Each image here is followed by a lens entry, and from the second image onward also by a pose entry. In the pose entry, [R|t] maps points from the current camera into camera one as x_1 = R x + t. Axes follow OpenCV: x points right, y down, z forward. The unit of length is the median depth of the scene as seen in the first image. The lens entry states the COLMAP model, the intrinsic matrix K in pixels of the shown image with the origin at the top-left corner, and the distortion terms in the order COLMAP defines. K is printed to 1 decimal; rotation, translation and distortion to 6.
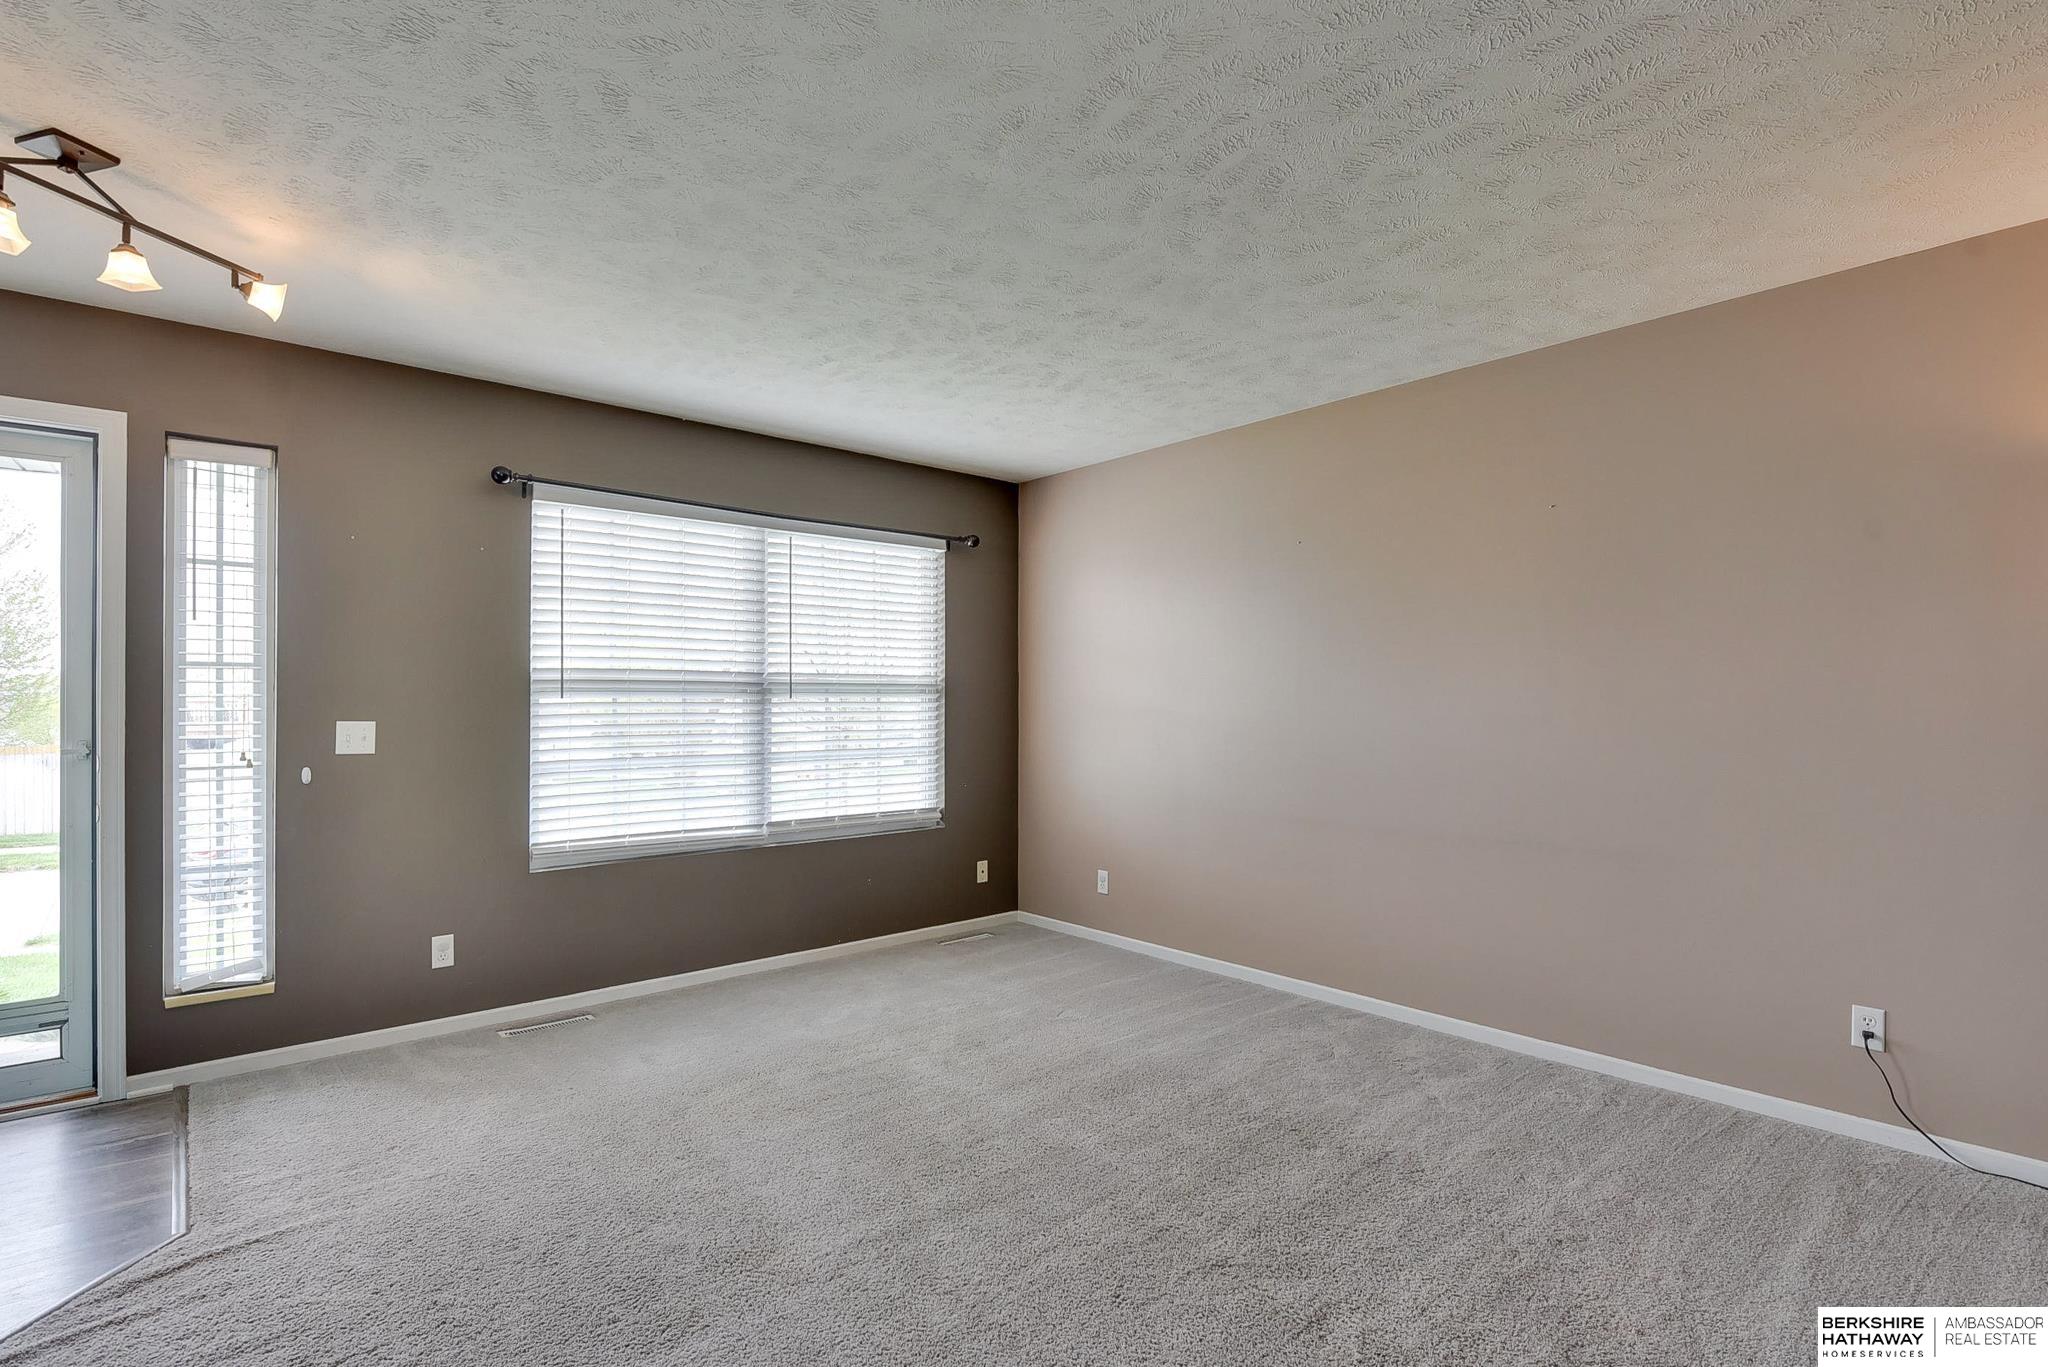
lens RADIAL K [[973.8, 0, 1018.1], [0, 973.8, 697.7], [0, 0, 1]] dist [-0.011662, -0.001600]
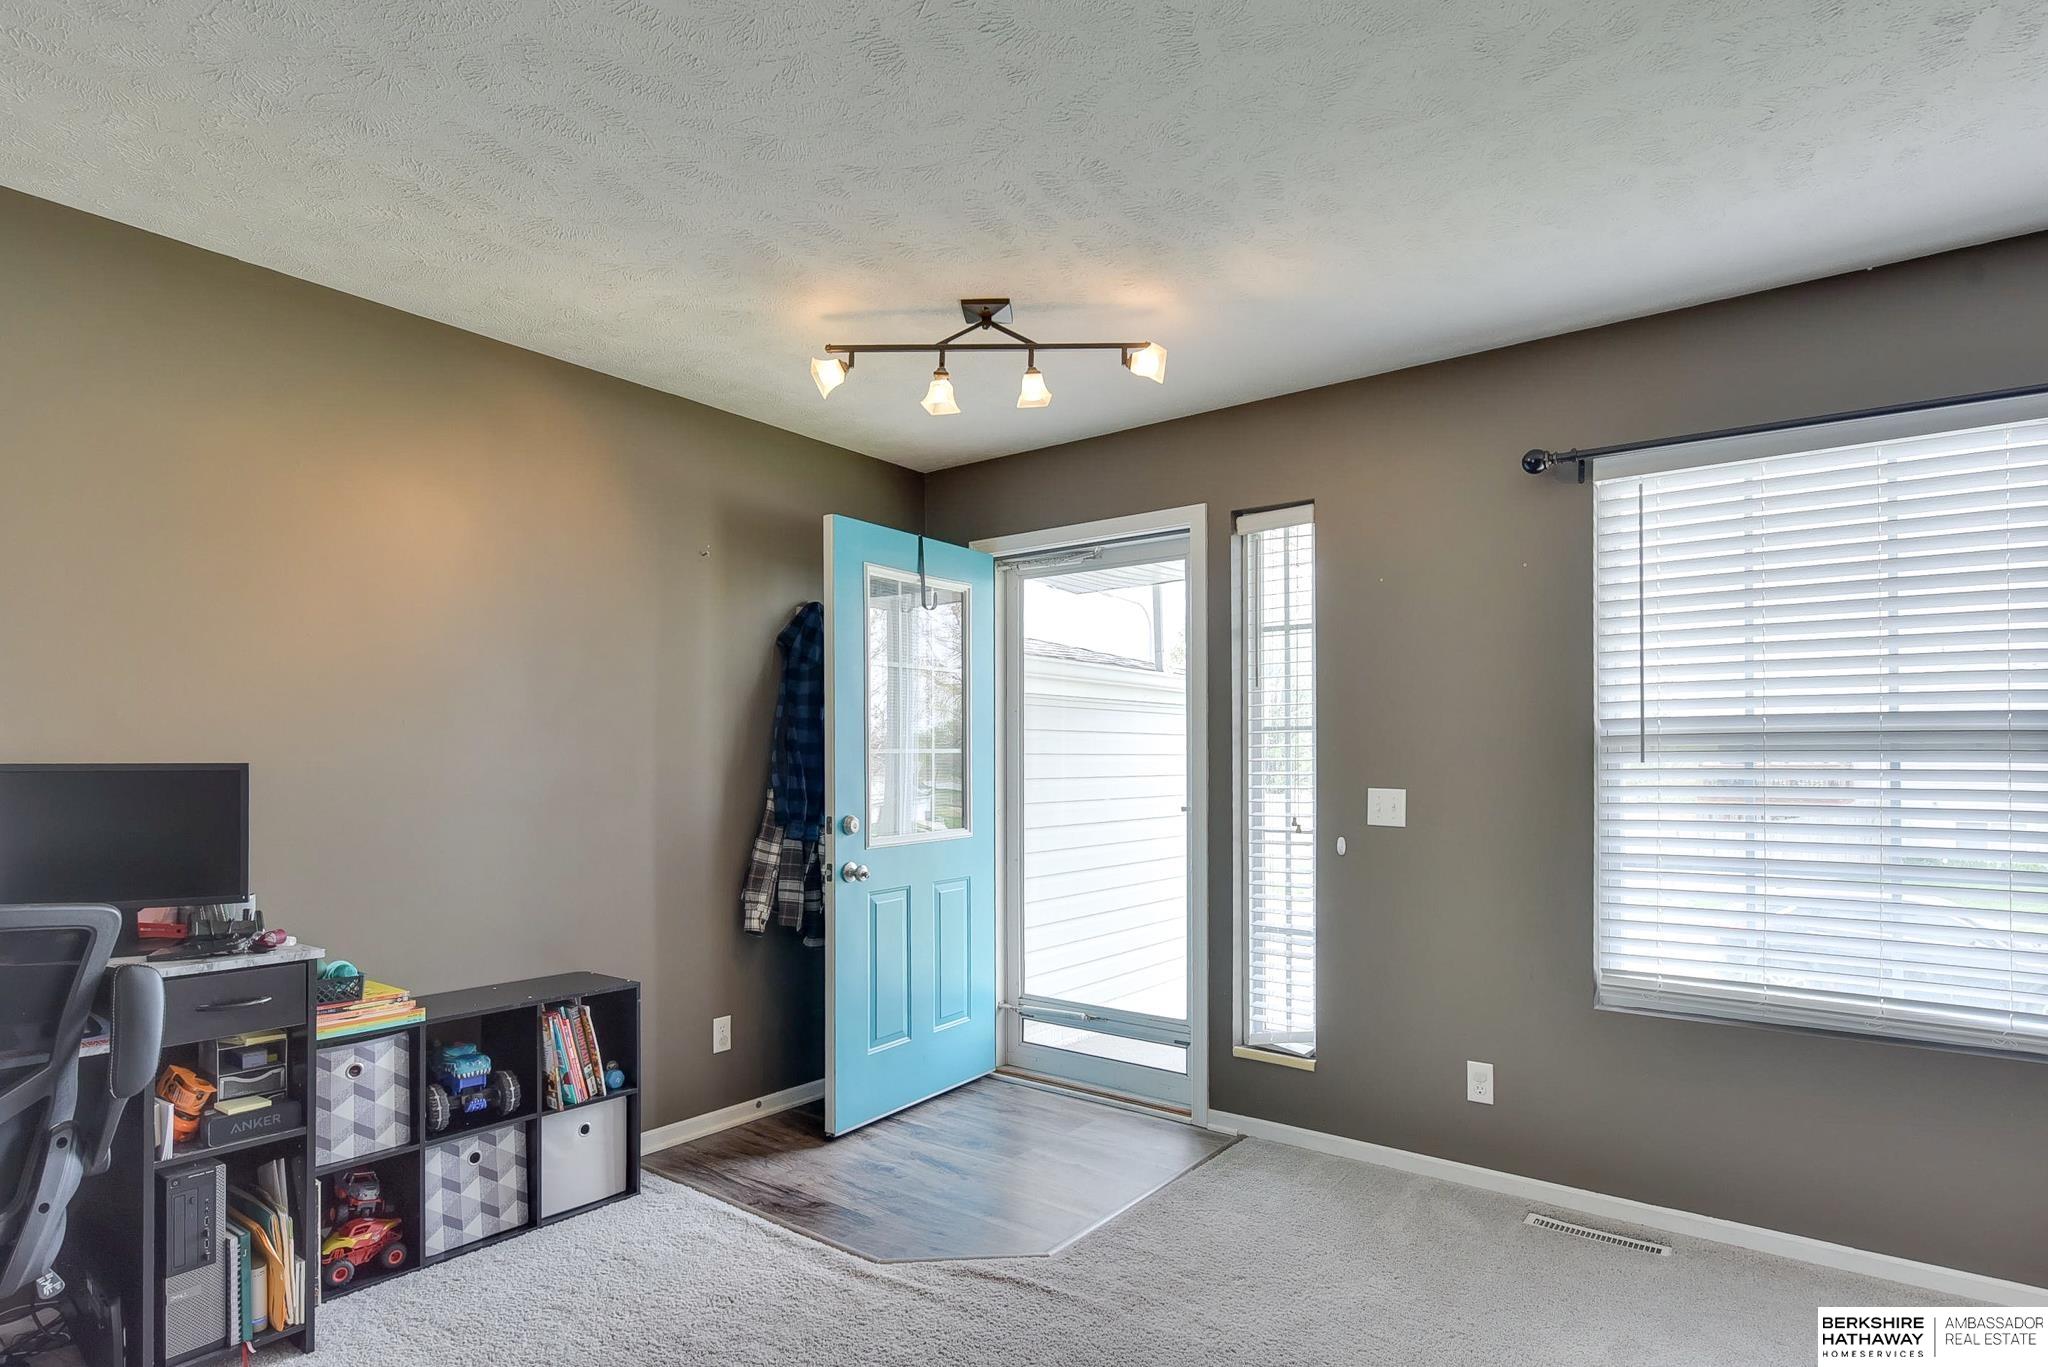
lens RADIAL K [[1093.9, 0, 990.6], [0, 1093.9, 750.2], [0, 0, 1]] dist [-0.004447, -0.001029]
pose [[0.179826, -0.011287, -0.983634, 0.215172], [0.000595, 0.999935, -0.011366, 0.000549], [0.983698, 0.001458, 0.179821, 0.447611]]
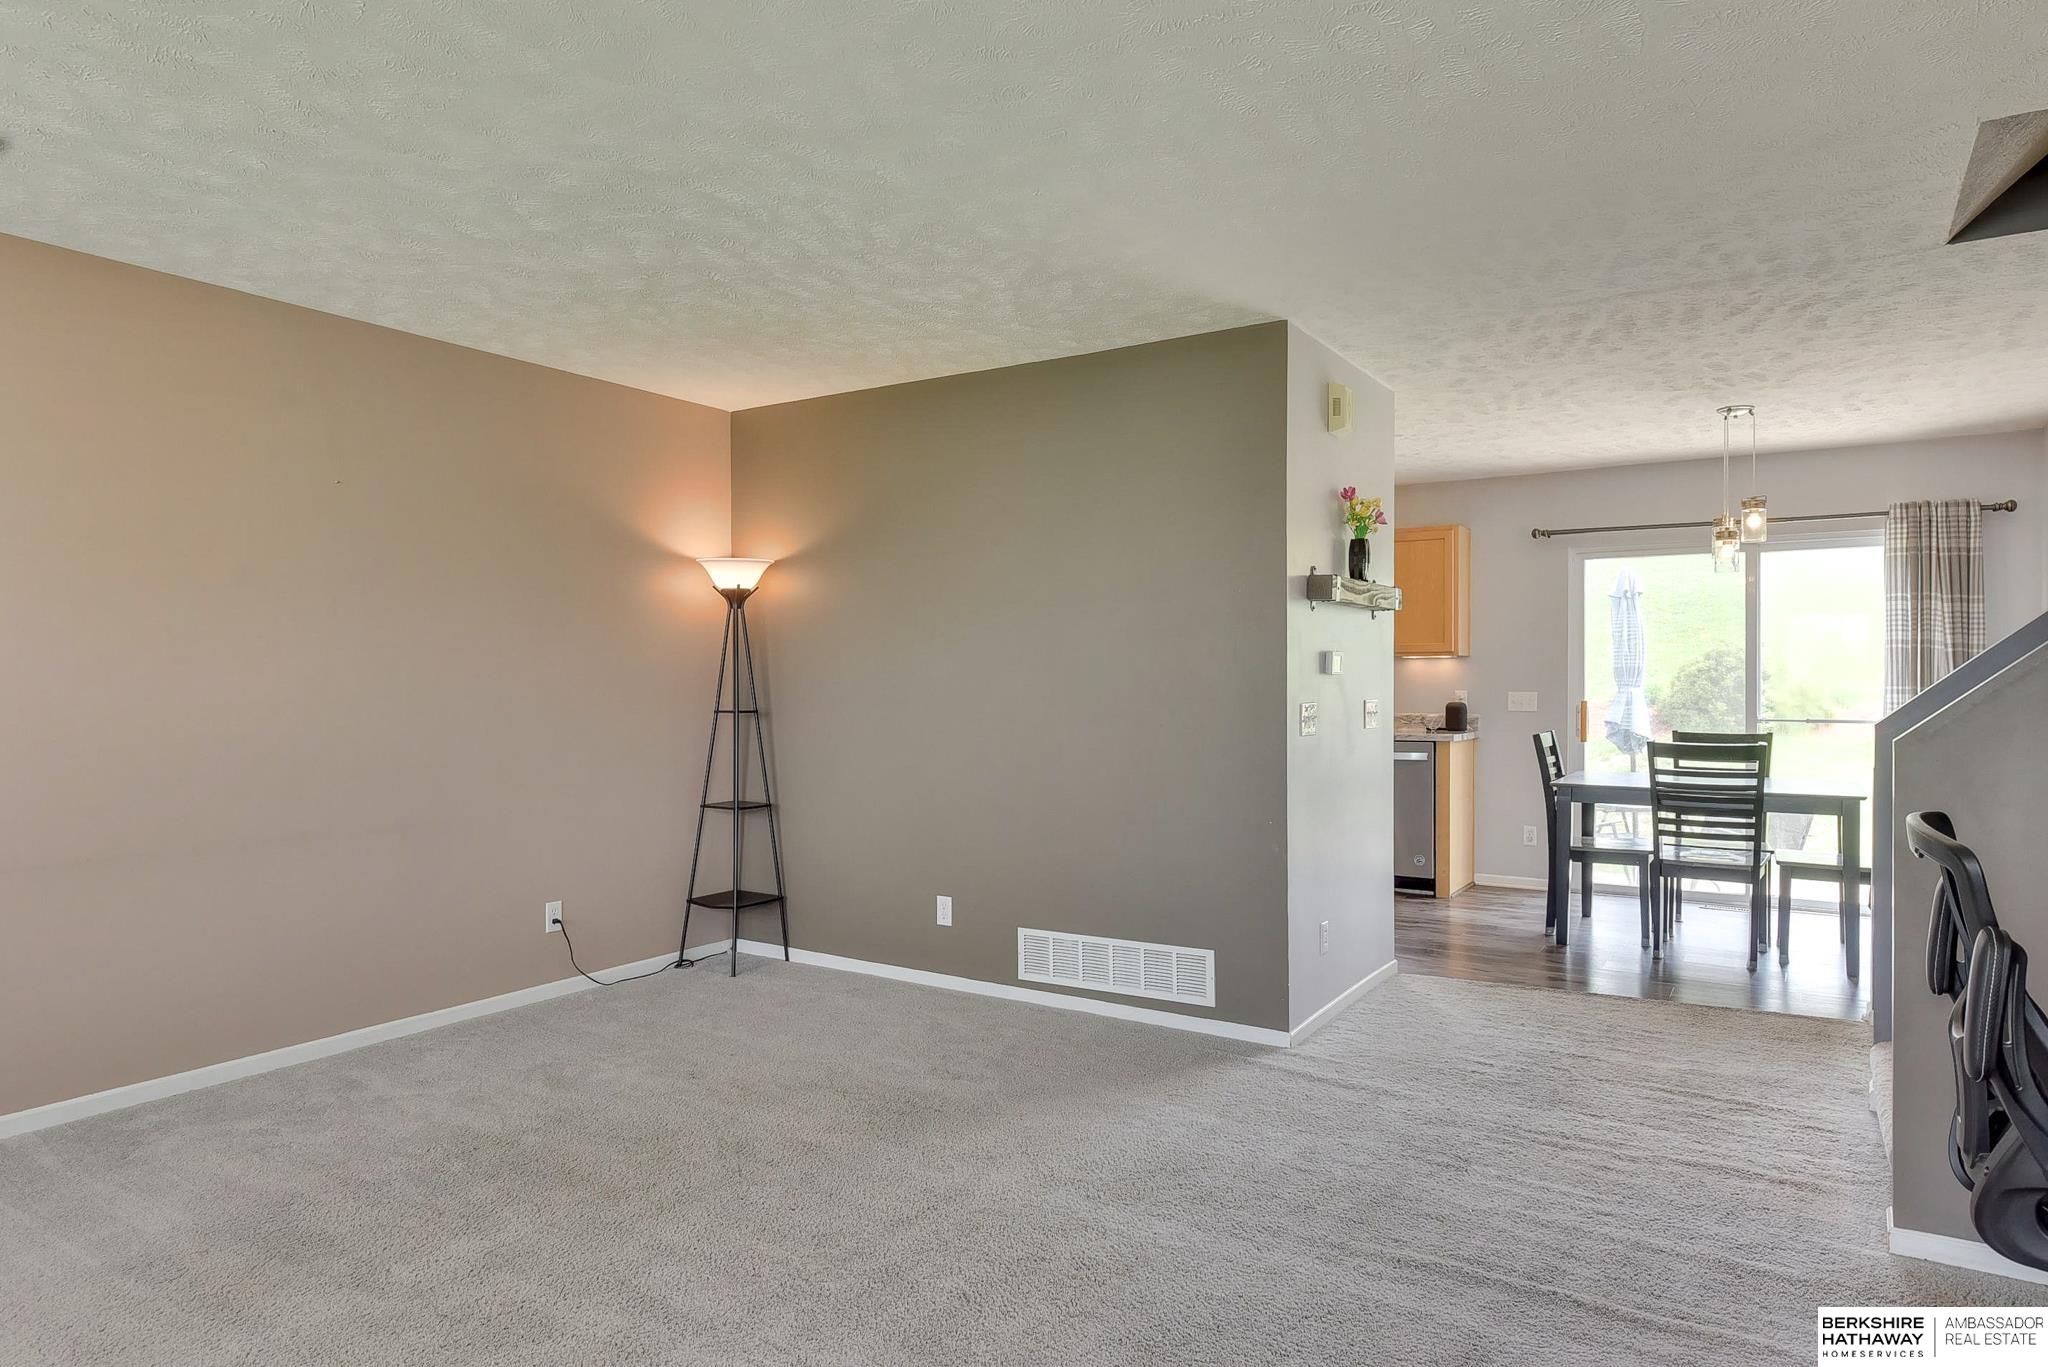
lens RADIAL K [[1211.2, 0, 992.9], [0, 1211.2, 703.6], [0, 0, 1]] dist [0.004769, 0.000536]
pose [[-0.259871, -0.021889, 0.965395, -0.751308], [-0.002857, 0.999756, 0.021899, -0.005252], [-0.965639, 0.002933, -0.259870, 0.647897]]
